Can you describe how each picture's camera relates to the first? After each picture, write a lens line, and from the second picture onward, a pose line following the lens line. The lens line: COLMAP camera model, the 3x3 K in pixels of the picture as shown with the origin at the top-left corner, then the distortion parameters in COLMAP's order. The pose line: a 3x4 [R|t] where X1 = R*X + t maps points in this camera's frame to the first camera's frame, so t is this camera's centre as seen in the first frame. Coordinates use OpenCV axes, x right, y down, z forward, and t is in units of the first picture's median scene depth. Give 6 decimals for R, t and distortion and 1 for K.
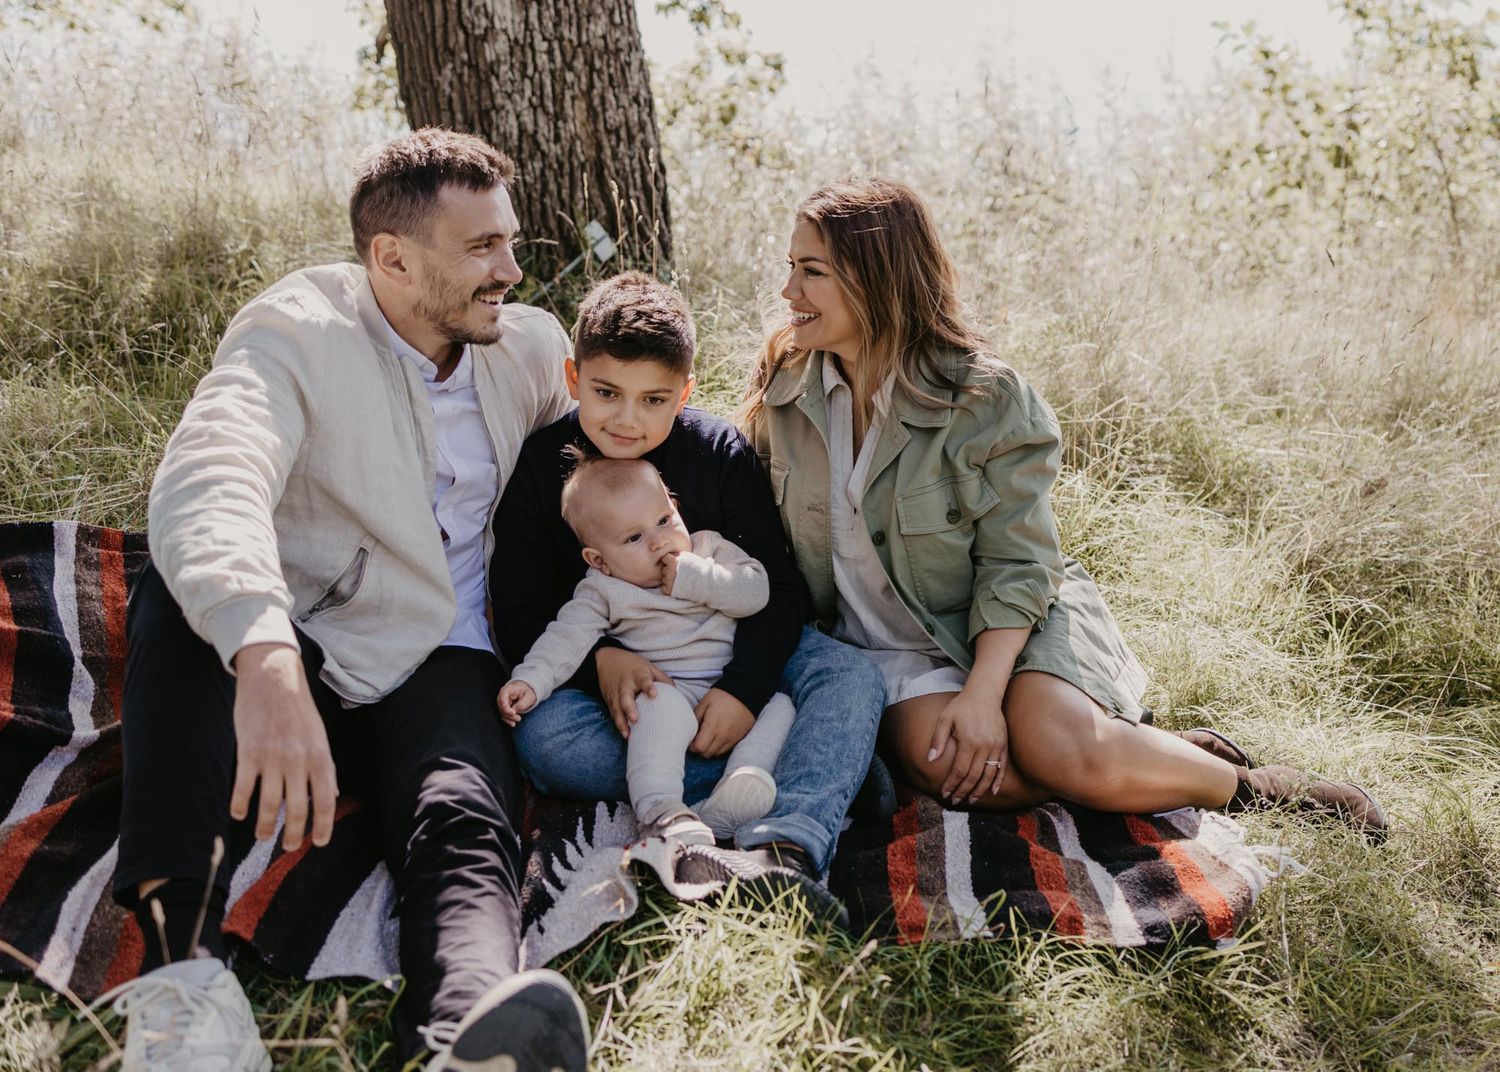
lens RADIAL K [[1715.4, 0, 912.9], [0, 1715.4, 567.7], [0, 0, 1]] dist [0.002314, 0.000000]
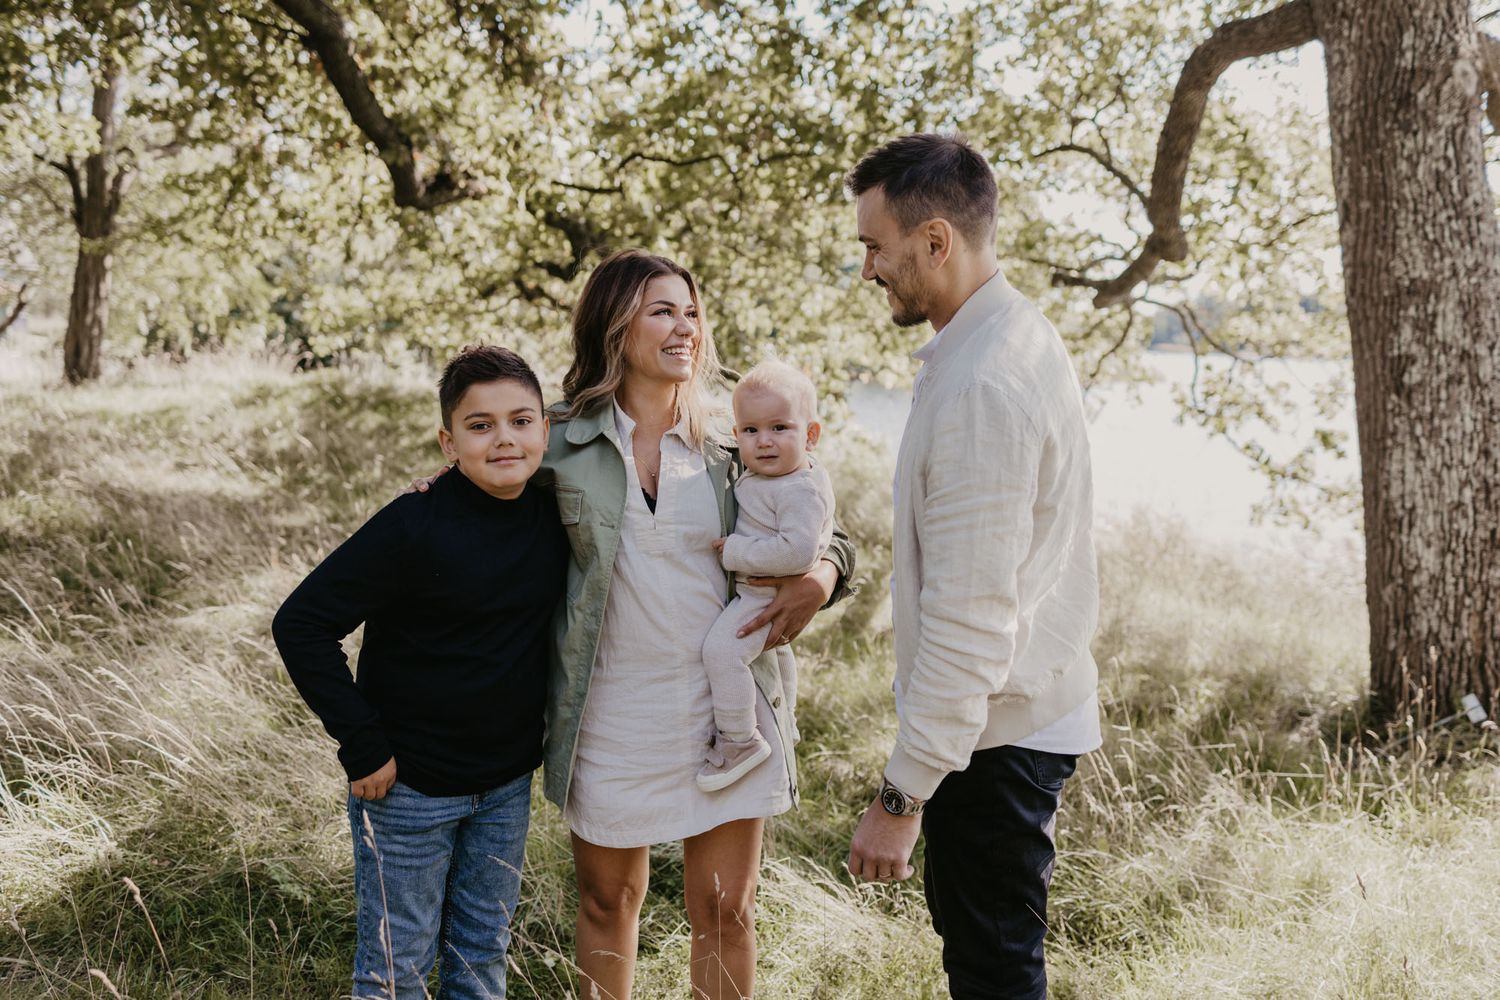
lens RADIAL K [[1514.8, 0, 746.7], [0, 1514.8, 502.6], [0, 0, 1]] dist [0.005797, 0.000000]
pose [[0.641762, 0.067590, -0.763920, 0.418538], [-0.299545, 0.939075, -0.168557, 0.053188], [0.705985, 0.337002, 0.622909, -0.331543]]
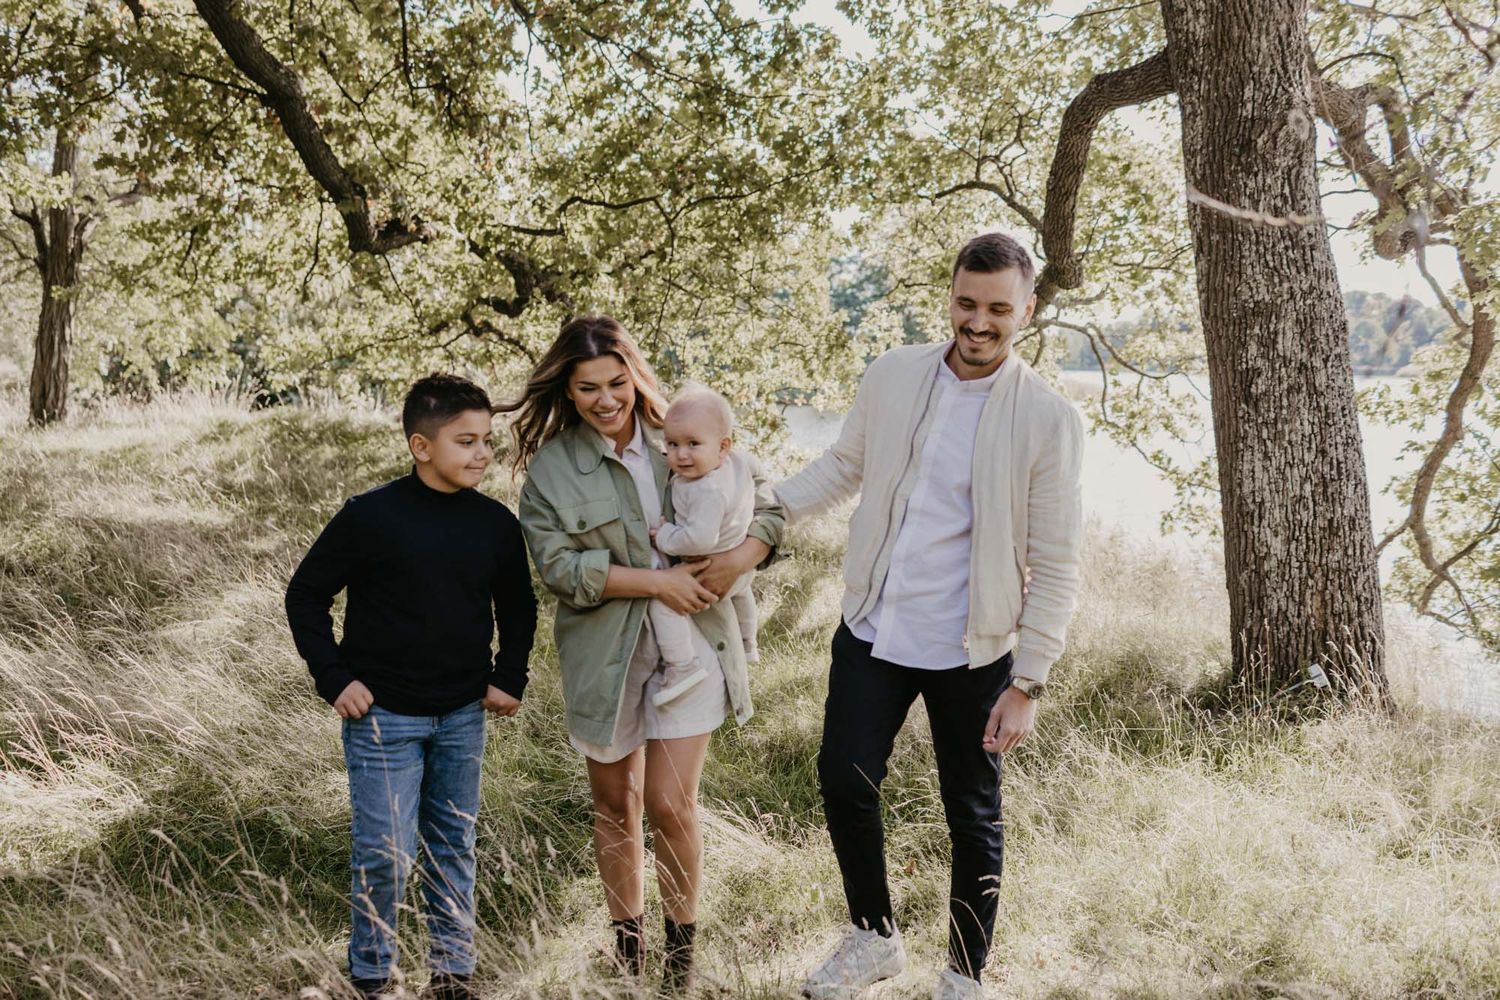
lens RADIAL K [[1514.8, 0, 740.4], [0, 1514.8, 508.3], [0, 0, 1]] dist [0.005797, 0.000000]
pose [[0.663666, 0.040736, -0.746919, 0.570475], [-0.271254, 0.943658, -0.189554, 0.094714], [0.697114, 0.328406, 0.637323, -0.420528]]
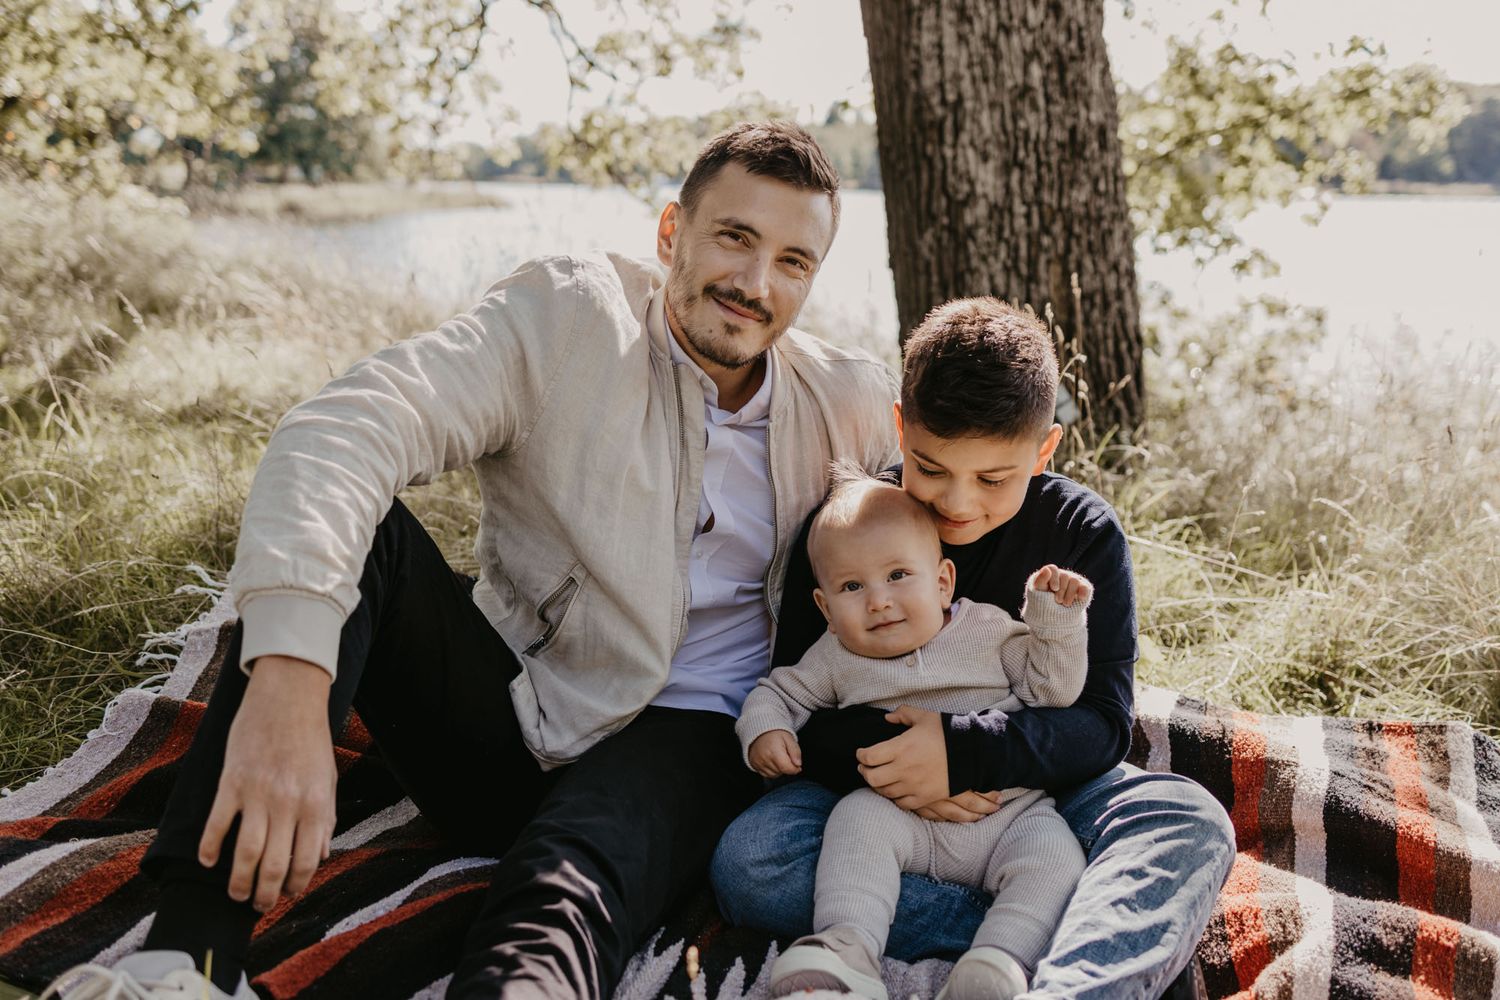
lens RADIAL K [[1514.8, 0, 757.2], [0, 1514.8, 495.4], [0, 0, 1]] dist [0.005797, 0.000000]
pose [[0.900305, 0.049914, -0.432388, 0.036253], [-0.137683, 0.975052, -0.174120, 0.033683], [0.412909, 0.216294, 0.884716, 0.188301]]
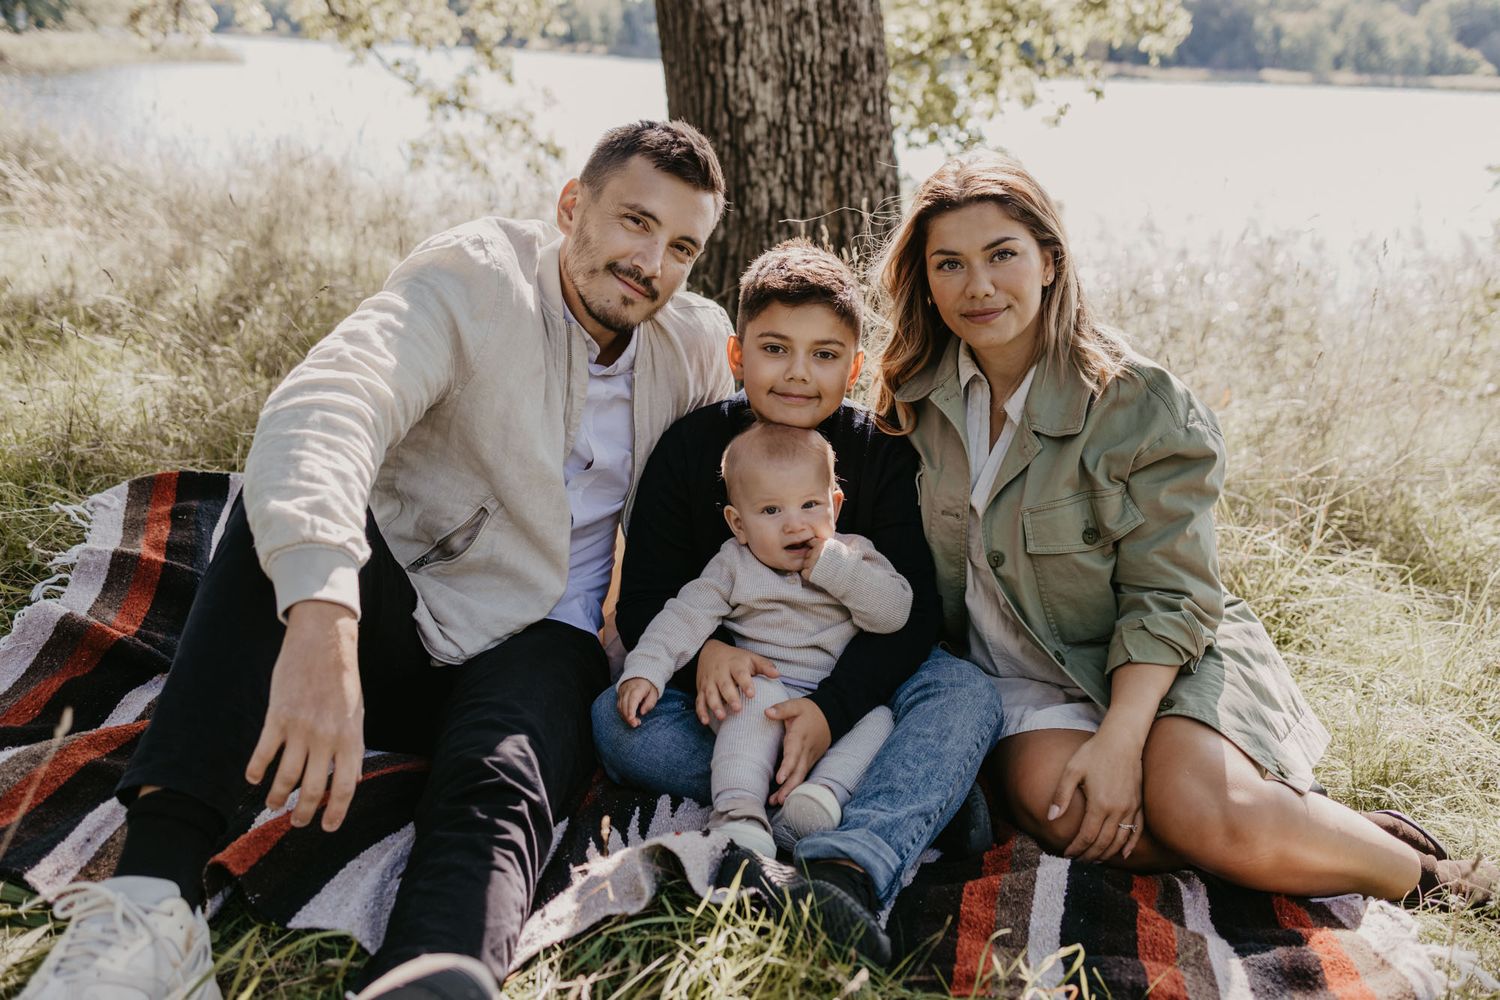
lens RADIAL K [[1514.8, 0, 770.1], [0, 1514.8, 519.6], [0, 0, 1]] dist [0.005797, 0.000000]
pose [[0.961407, 0.074632, -0.264813, 0.037617], [-0.103514, 0.989904, -0.096828, 0.032541], [0.254913, 0.120503, 0.959426, 0.112412]]
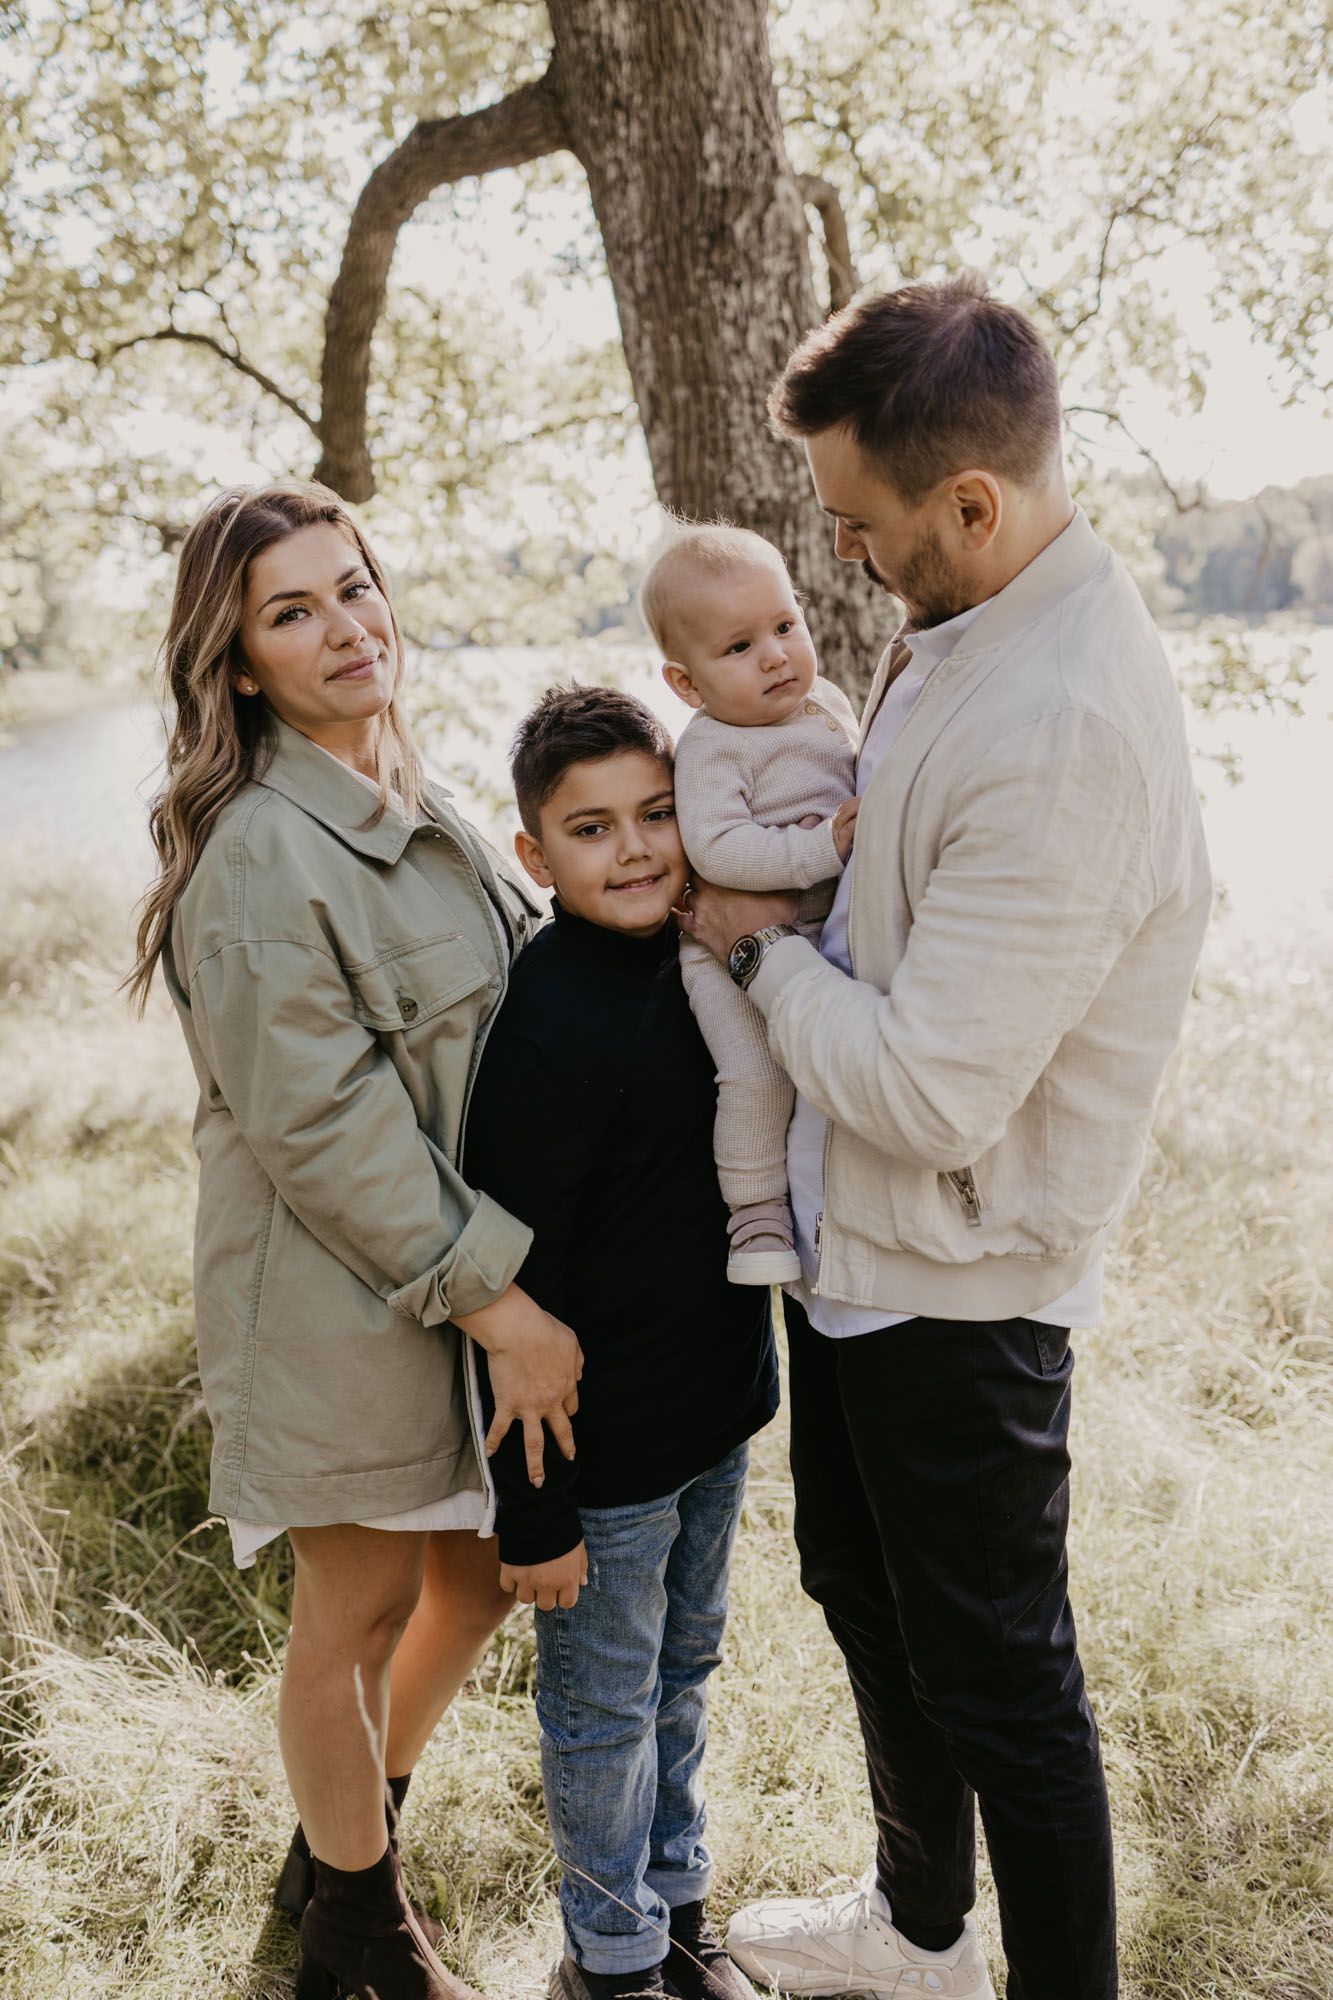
lens RADIAL K [[2019.8, 0, 676.6], [0, 2019.8, 1028.1], [0, 0, 1]] dist [0.005797, 0.000000]
pose [[0.919638, 0.009132, -0.392662, 0.189731], [-0.088438, 0.978871, -0.184362, 0.011398], [0.382682, 0.204272, 0.901015, -0.208169]]
